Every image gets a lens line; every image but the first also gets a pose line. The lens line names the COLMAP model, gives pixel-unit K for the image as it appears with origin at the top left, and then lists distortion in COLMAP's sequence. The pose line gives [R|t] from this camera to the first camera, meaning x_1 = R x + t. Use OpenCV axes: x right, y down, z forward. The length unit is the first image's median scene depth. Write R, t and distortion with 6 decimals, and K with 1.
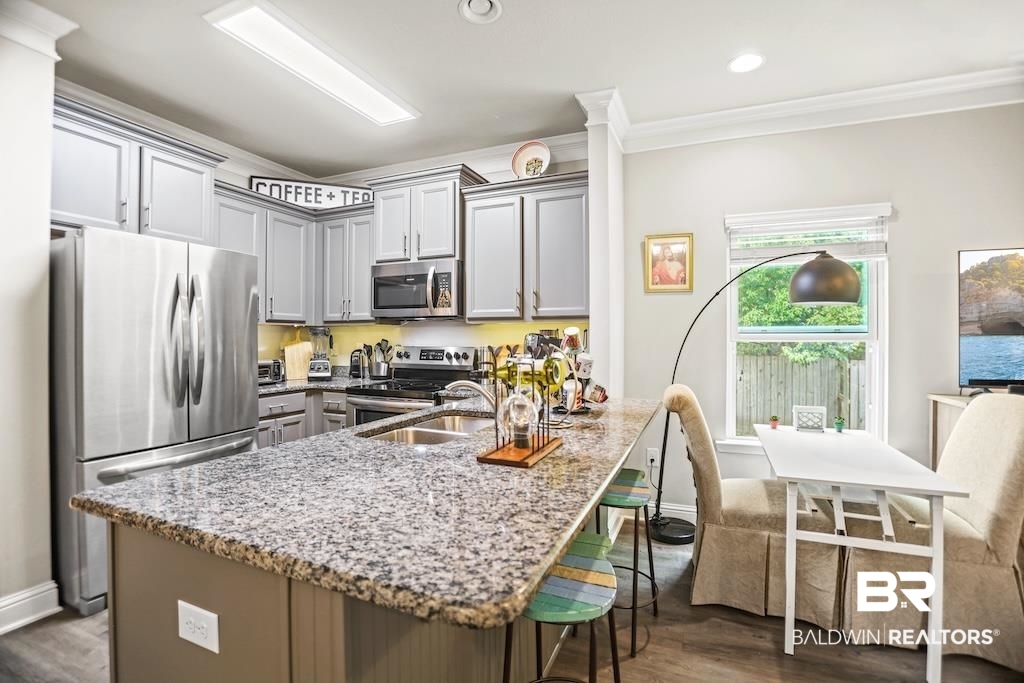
lens RADIAL K [[483.3, 0, 504.8], [0, 483.3, 334.7], [0, 0, 1]] dist [-0.048695, 0.005893]
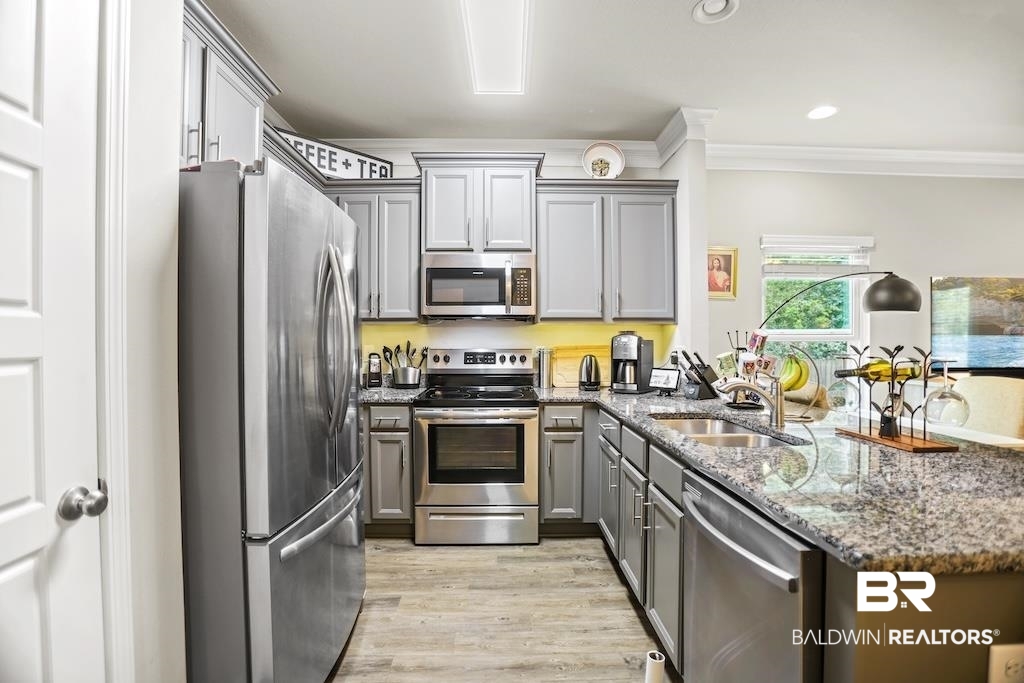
lens RADIAL K [[483.3, 0, 513.1], [0, 483.3, 337.7], [0, 0, 1]] dist [-0.048695, 0.005893]
pose [[0.904249, -0.000204, 0.427005, -0.521230], [-0.001235, 0.999994, 0.003094, 0.001016], [-0.427003, -0.003325, 0.904244, 0.171319]]
